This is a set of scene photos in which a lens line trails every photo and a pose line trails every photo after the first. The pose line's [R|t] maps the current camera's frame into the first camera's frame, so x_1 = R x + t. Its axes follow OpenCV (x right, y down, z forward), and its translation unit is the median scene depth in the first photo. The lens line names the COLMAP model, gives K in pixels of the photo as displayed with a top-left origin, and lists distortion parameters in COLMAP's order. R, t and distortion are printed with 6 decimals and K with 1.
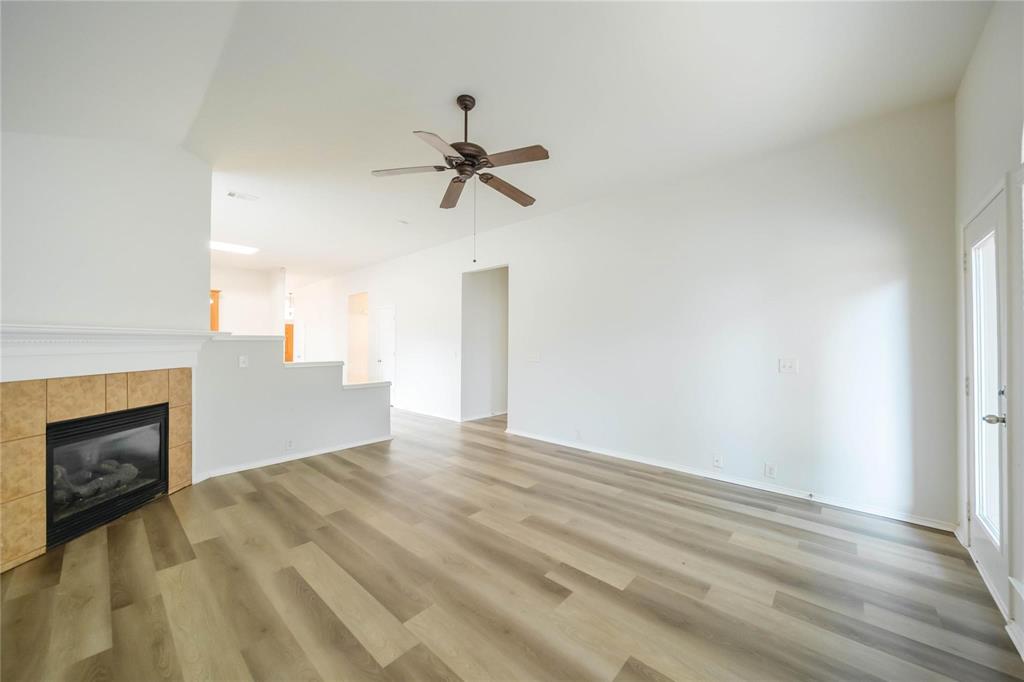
lens RADIAL K [[349.3, 0, 524.9], [0, 349.3, 342.9], [0, 0, 1]] dist [-0.004573, -0.000249]
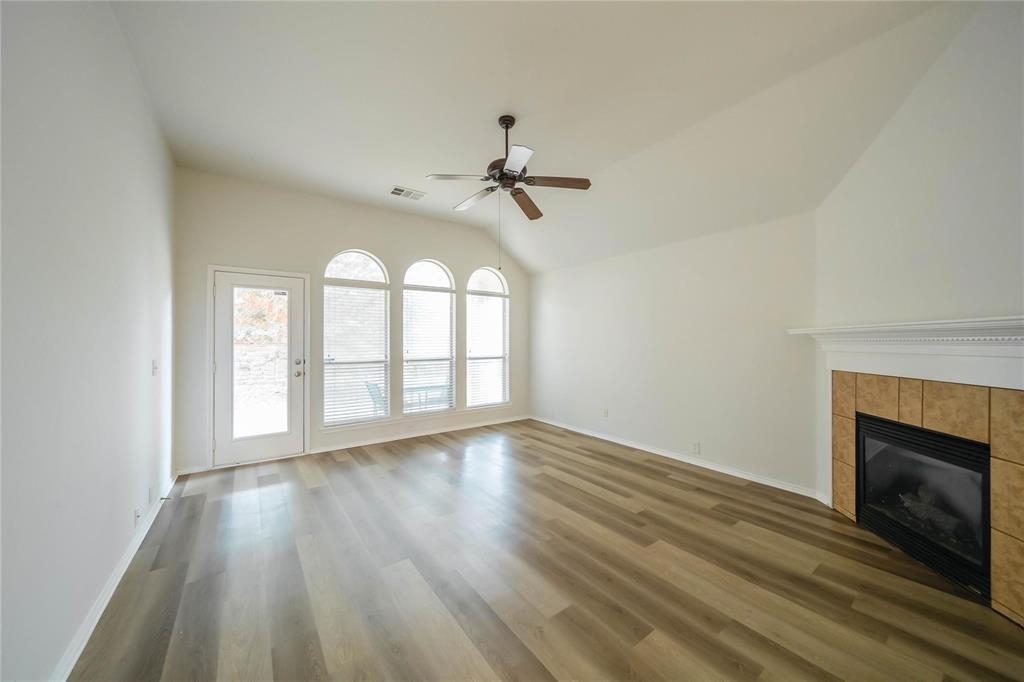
lens RADIAL K [[372.2, 0, 507.6], [0, 372.2, 338.9], [0, 0, 1]] dist [0.005162, -0.002856]
pose [[-0.964443, 0.007471, 0.264185, -0.434115], [0.004774, 0.999930, -0.010850, -0.000885], [-0.264247, -0.009202, -0.964411, 1.856261]]
